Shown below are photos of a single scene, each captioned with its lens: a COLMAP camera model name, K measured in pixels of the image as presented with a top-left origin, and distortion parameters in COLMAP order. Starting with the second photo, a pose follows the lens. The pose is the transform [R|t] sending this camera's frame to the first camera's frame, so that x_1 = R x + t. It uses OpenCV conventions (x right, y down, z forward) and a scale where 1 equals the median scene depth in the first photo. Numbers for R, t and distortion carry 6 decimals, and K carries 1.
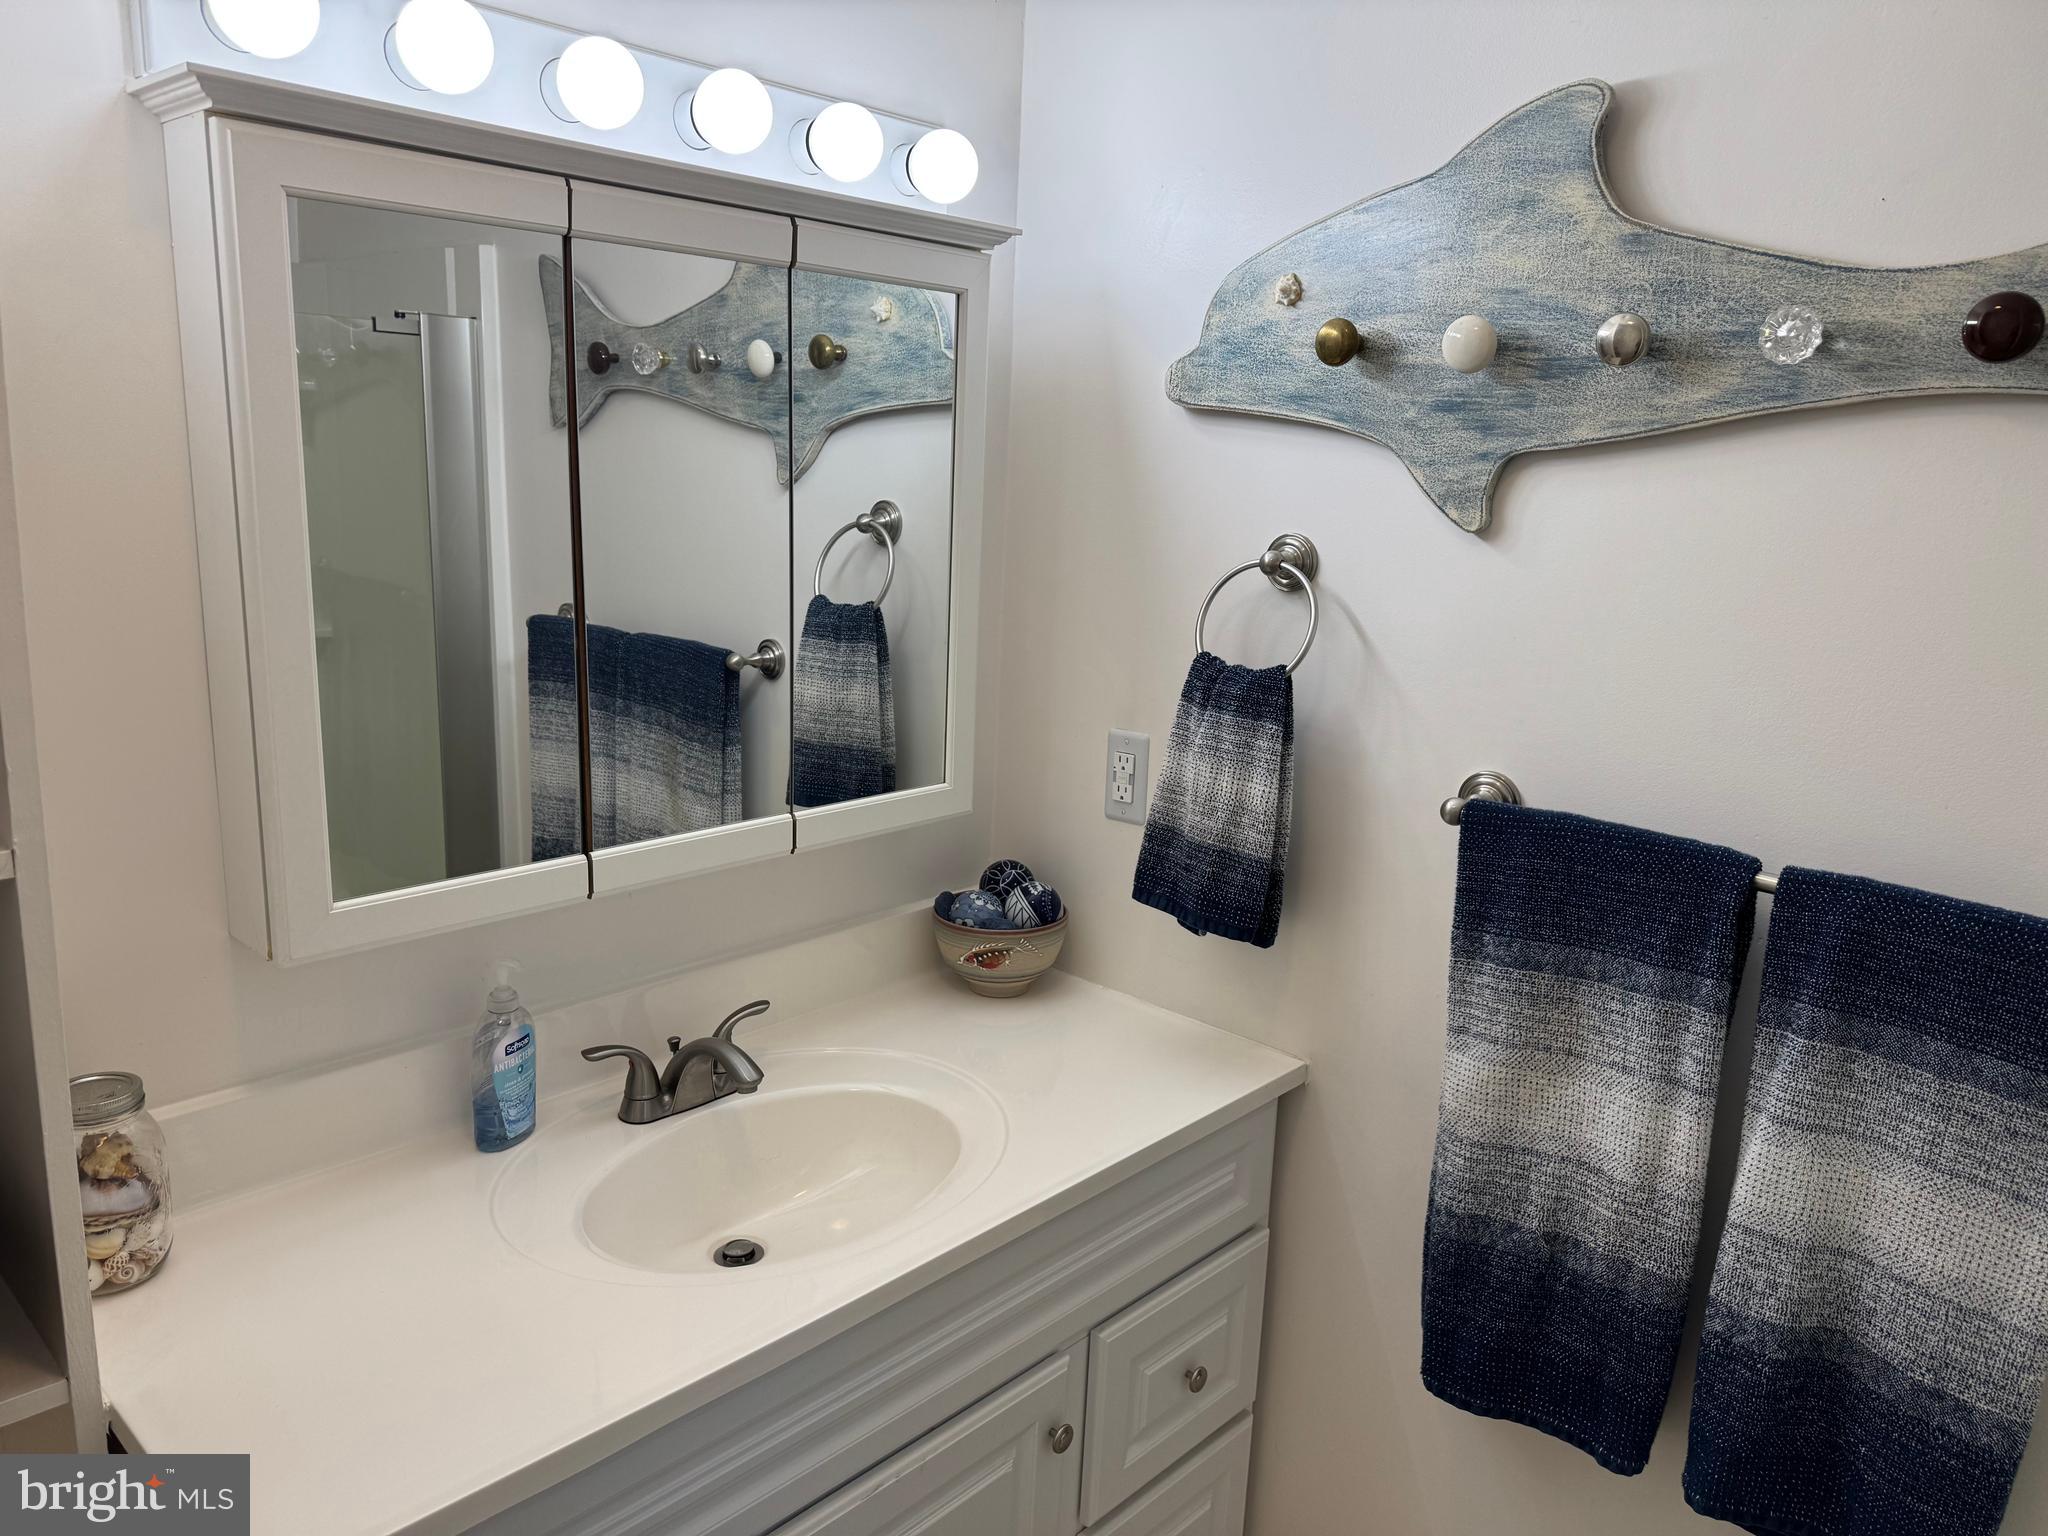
lens RADIAL K [[1455.8, 0, 1020.3], [0, 1455.8, 763.5], [0, 0, 1]] dist [0.052626, -0.072822]
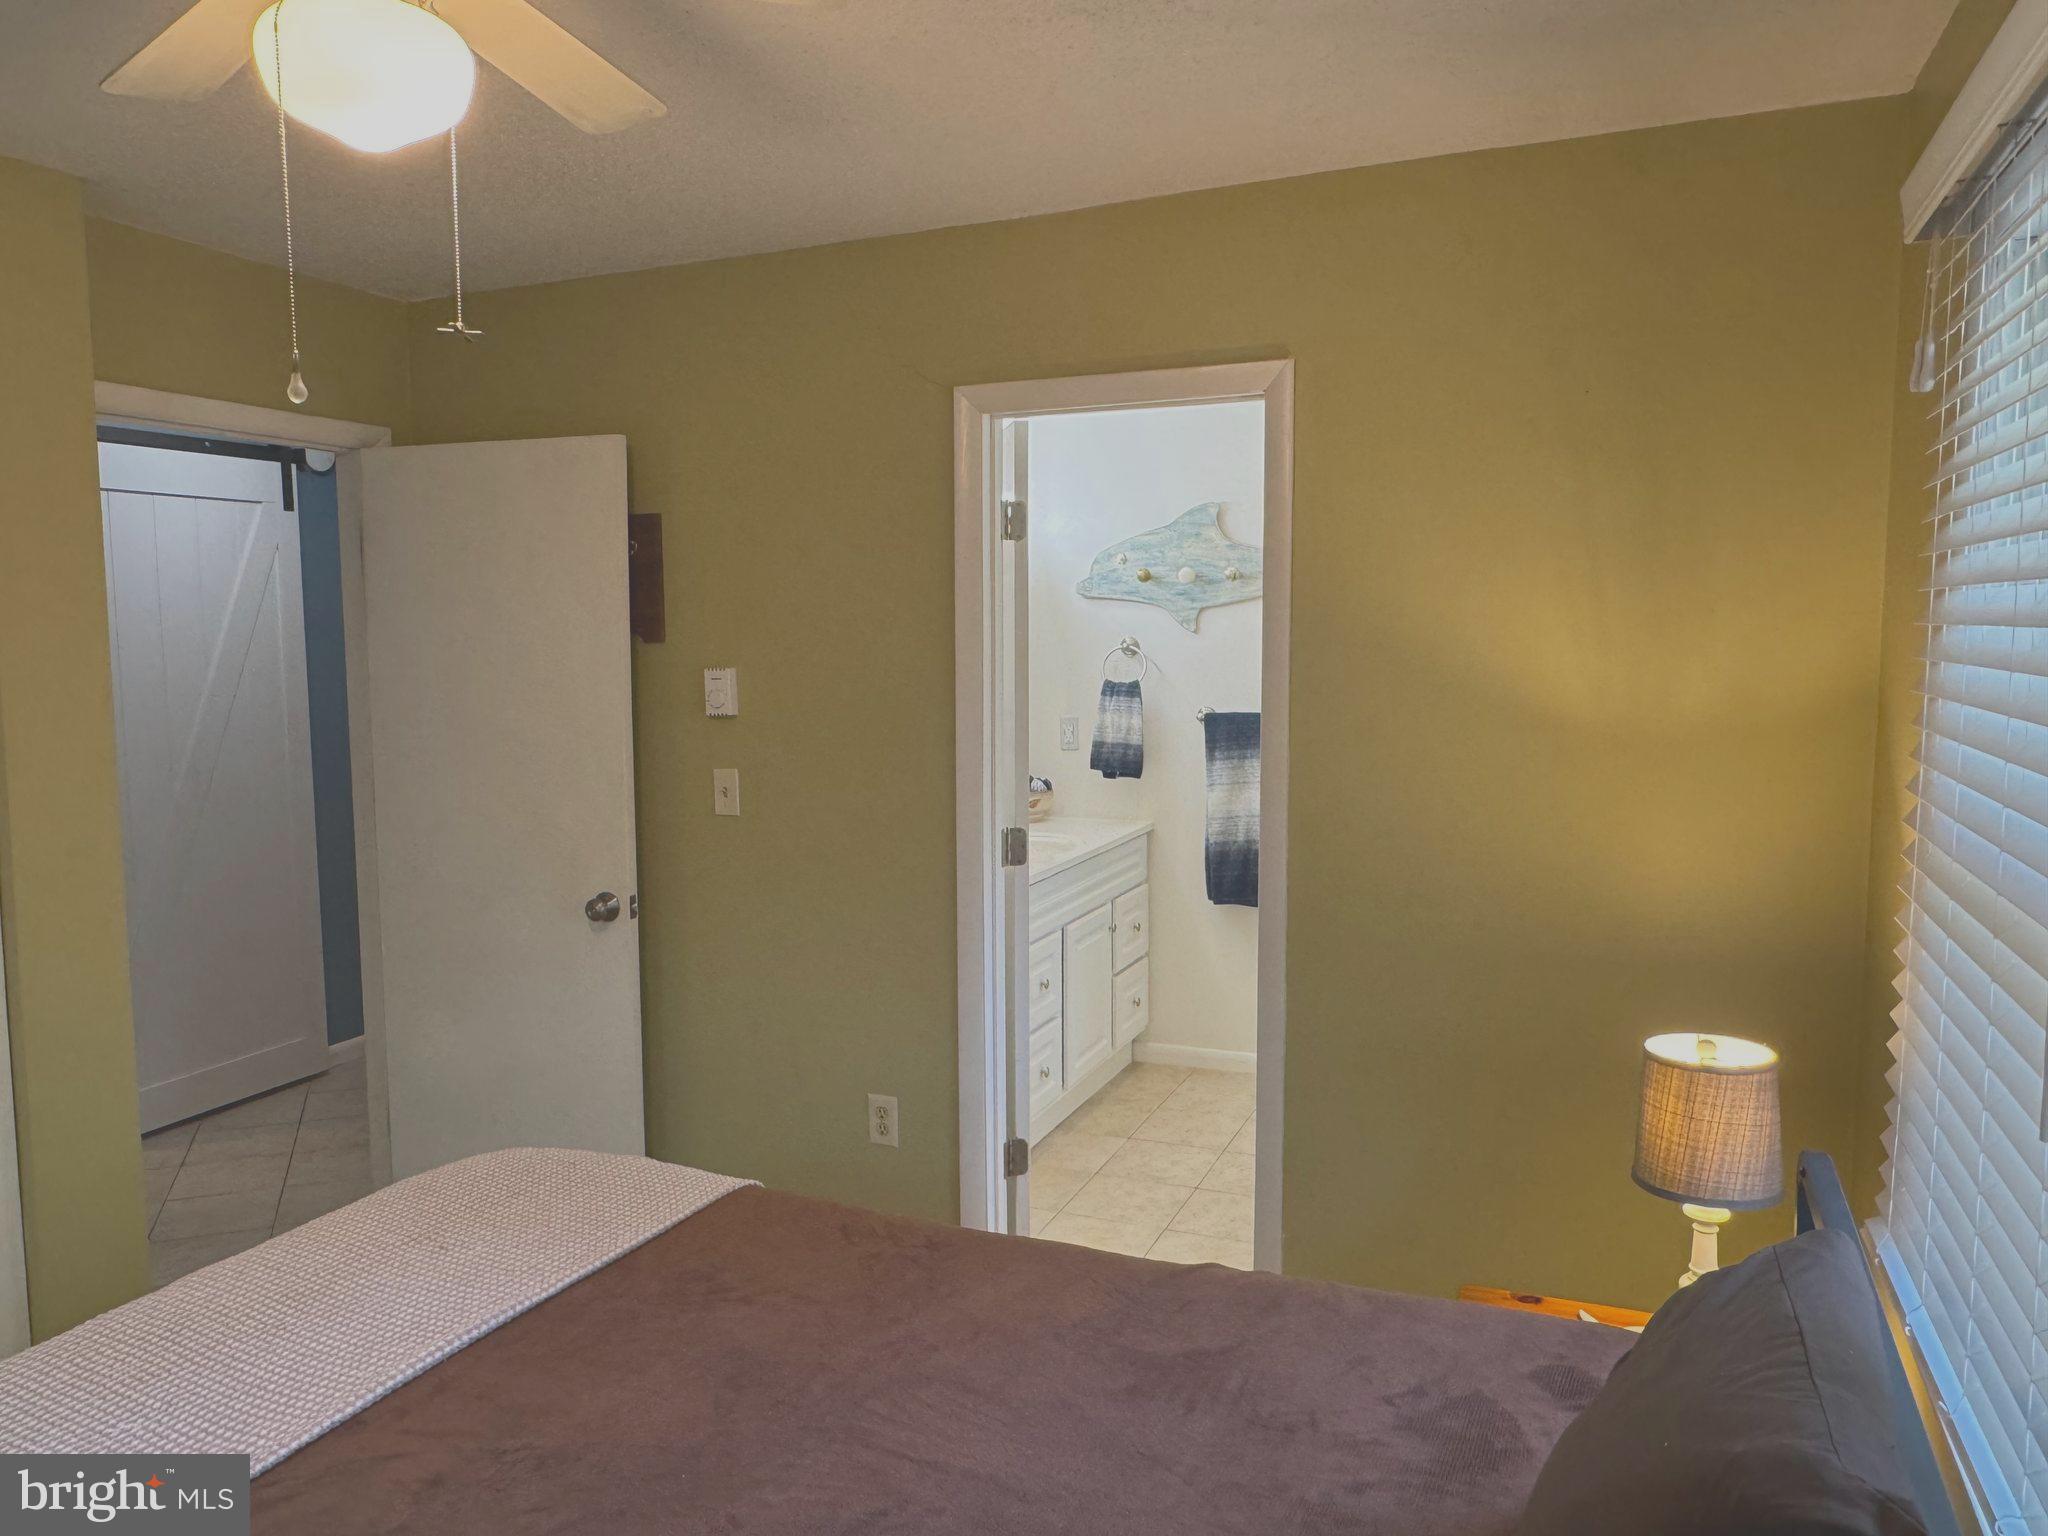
lens RADIAL K [[1485.2, 0, 1024.0], [0, 1485.2, 768.0], [0, 0, 1]] dist [-0.049802, -0.006805]
pose [[0.928732, -0.088230, 0.360100, -1.292004], [0.128650, 0.987614, -0.089818, 0.400213], [-0.347715, 0.129744, 0.928580, -1.942984]]
